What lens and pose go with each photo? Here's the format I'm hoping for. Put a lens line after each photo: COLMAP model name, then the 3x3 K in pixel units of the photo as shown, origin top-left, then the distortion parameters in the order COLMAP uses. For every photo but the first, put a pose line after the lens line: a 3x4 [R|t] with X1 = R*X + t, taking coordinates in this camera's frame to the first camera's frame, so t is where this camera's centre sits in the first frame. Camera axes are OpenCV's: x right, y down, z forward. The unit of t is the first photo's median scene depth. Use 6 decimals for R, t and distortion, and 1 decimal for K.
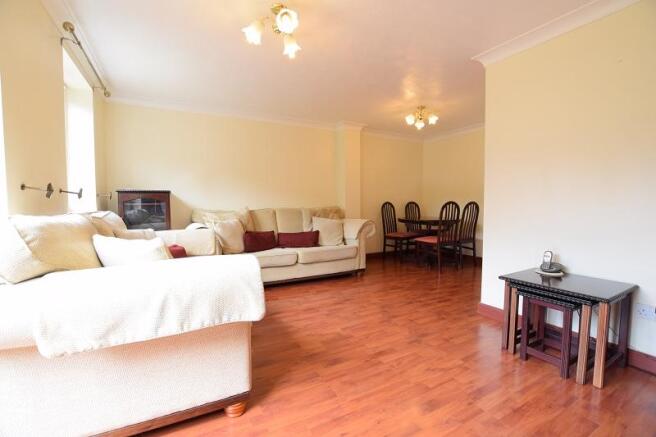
lens RADIAL K [[290.2, 0, 331.3], [0, 290.2, 218.7], [0, 0, 1]] dist [-0.039479, 0.000184]
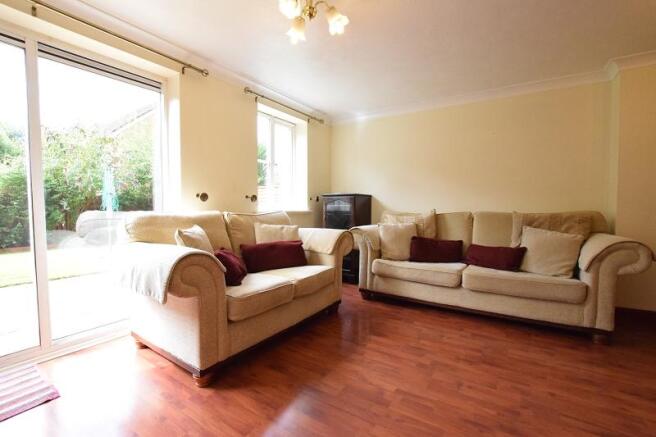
lens RADIAL K [[290.2, 0, 331.3], [0, 290.2, 218.7], [0, 0, 1]] dist [-0.039479, 0.000184]
pose [[0.462717, 0.039037, -0.885646, 0.334728], [-0.054381, 0.998398, 0.015595, -0.011115], [0.884836, 0.040946, 0.464099, 0.335070]]
